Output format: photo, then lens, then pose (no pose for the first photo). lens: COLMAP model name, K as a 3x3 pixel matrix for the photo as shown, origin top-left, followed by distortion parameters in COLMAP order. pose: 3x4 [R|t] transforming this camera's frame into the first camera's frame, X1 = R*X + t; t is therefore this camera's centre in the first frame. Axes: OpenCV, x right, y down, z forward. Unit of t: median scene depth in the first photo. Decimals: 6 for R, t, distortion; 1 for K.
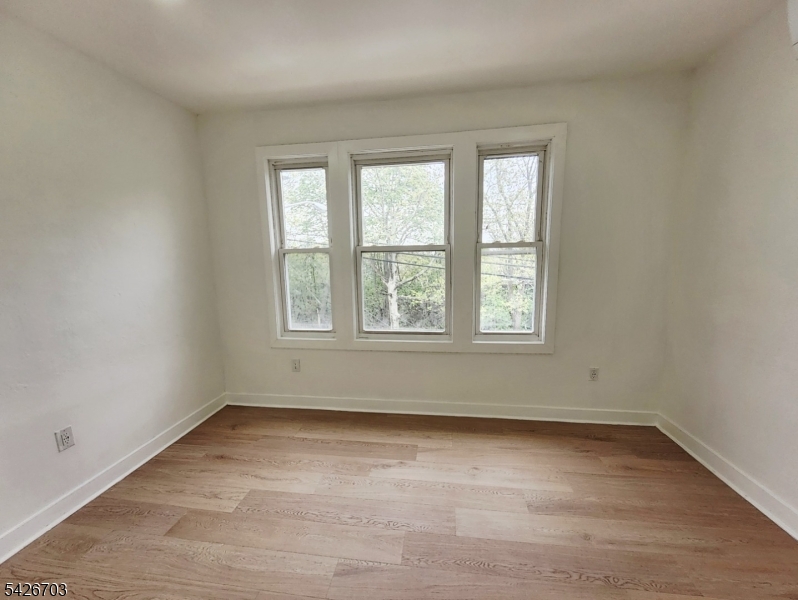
lens RADIAL K [[315.9, 0, 397.9], [0, 315.9, 304.5], [0, 0, 1]] dist [0.017103, -0.012667]
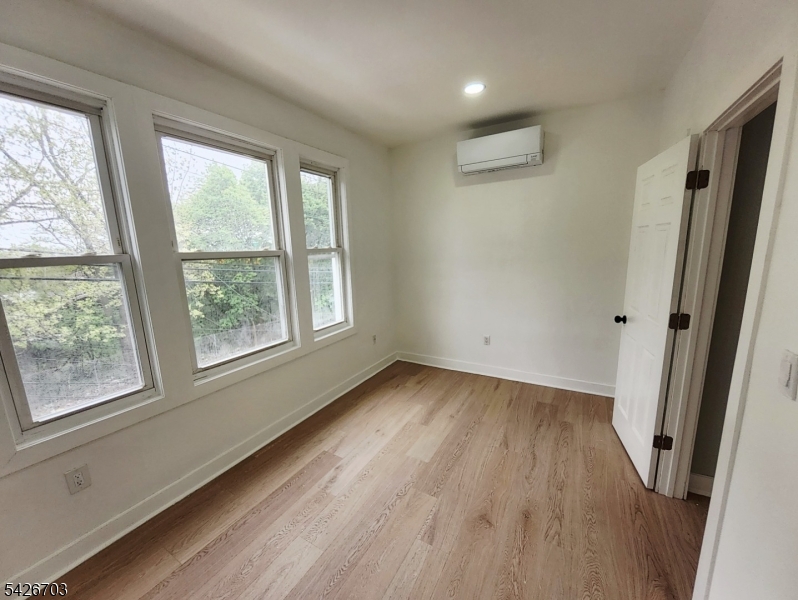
lens RADIAL K [[315.9, 0, 397.9], [0, 315.9, 304.5], [0, 0, 1]] dist [0.017103, -0.012667]
pose [[0.367994, -0.158226, 0.916267, -0.726240], [0.154474, 0.982125, 0.107559, -0.086058], [-0.916907, 0.101958, 0.385858, 0.364637]]
